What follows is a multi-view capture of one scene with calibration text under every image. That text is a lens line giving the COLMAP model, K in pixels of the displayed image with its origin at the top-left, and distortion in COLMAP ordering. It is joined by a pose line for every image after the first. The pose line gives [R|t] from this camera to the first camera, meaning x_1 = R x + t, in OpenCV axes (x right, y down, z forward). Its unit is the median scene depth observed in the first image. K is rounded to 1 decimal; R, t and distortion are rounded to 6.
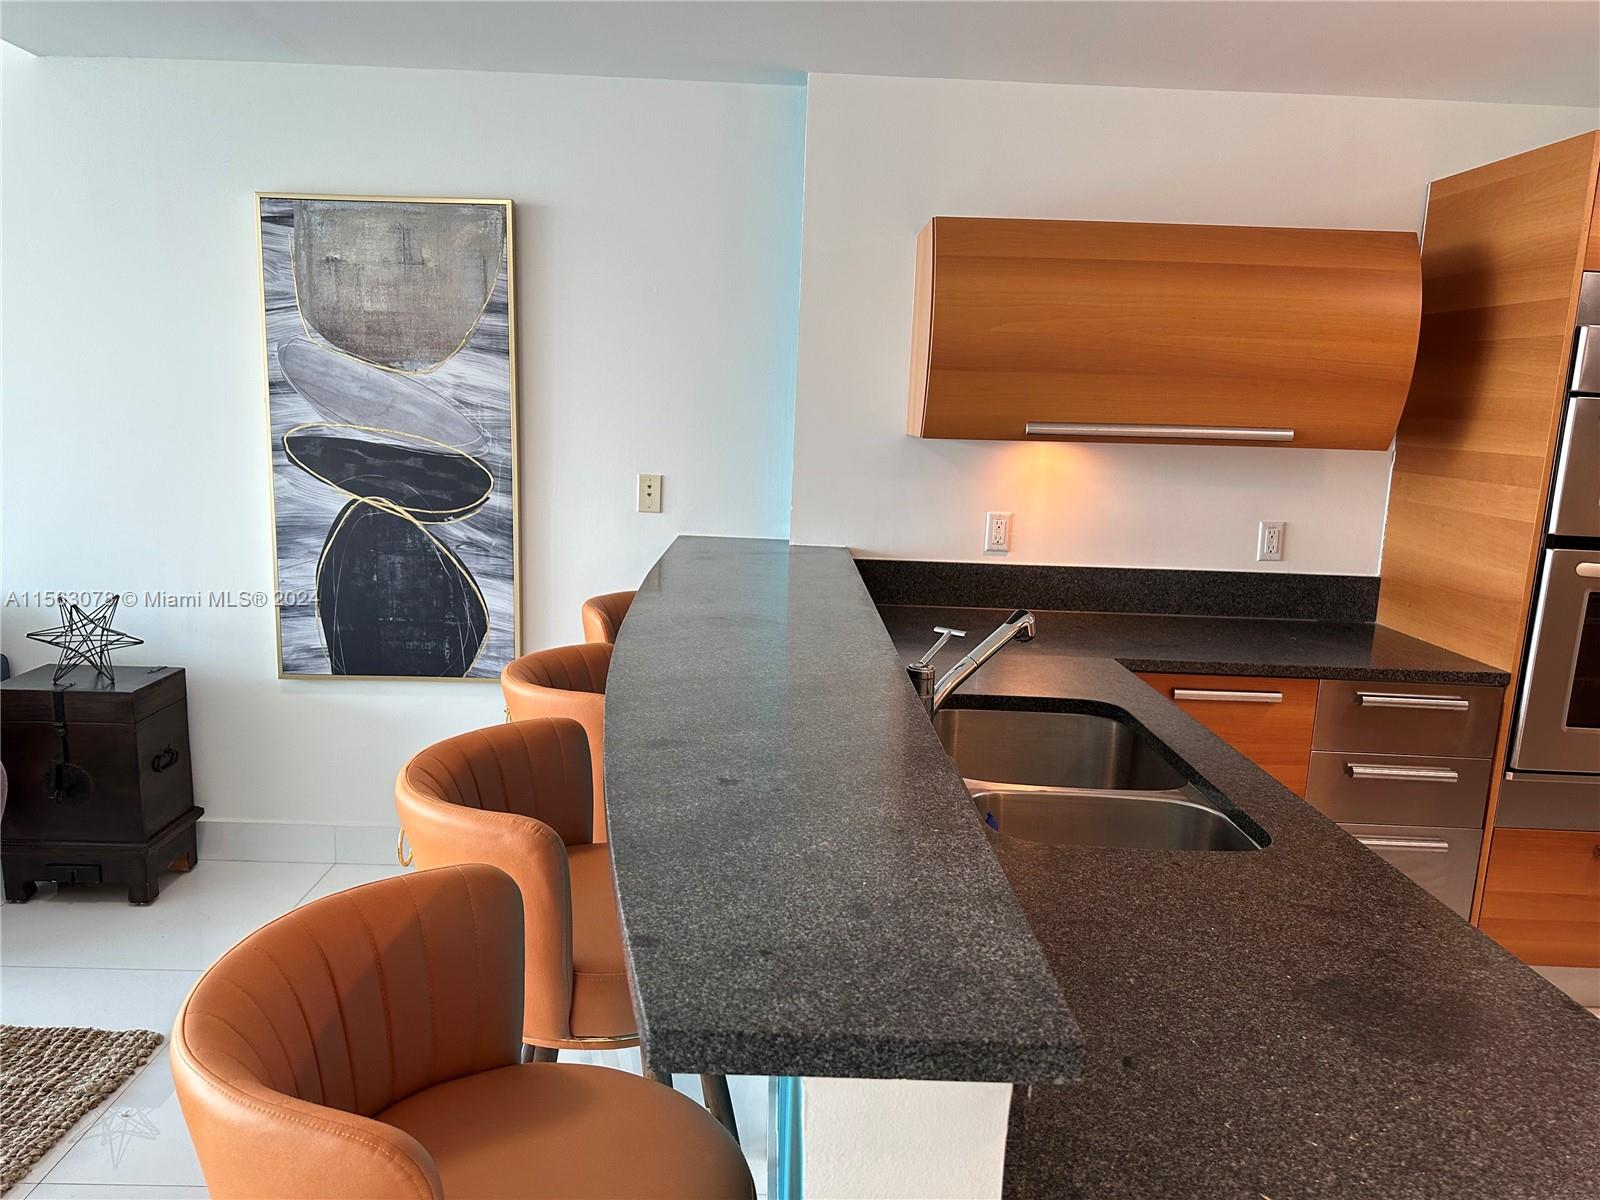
lens RADIAL K [[1135.1, 0, 803.4], [0, 1135.1, 601.8], [0, 0, 1]] dist [0.068567, -0.087916]
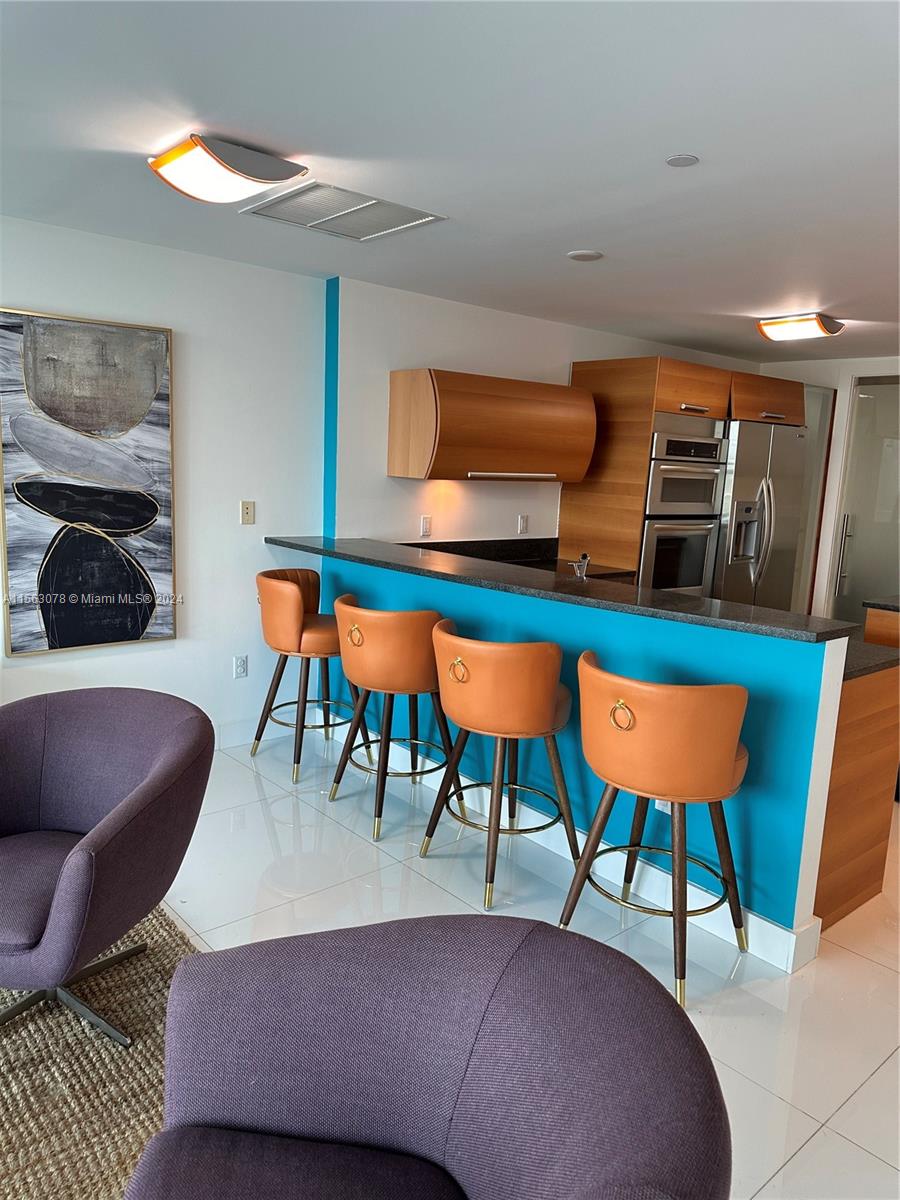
lens RADIAL K [[872.9, 0, 450.0], [0, 872.9, 600.0], [0, 0, 1]] dist [0.125143, -0.181990]
pose [[0.764896, -0.105000, 0.635538, -0.767488], [0.088938, 0.994391, 0.057247, -0.017154], [-0.637984, 0.012736, 0.769944, -0.174254]]
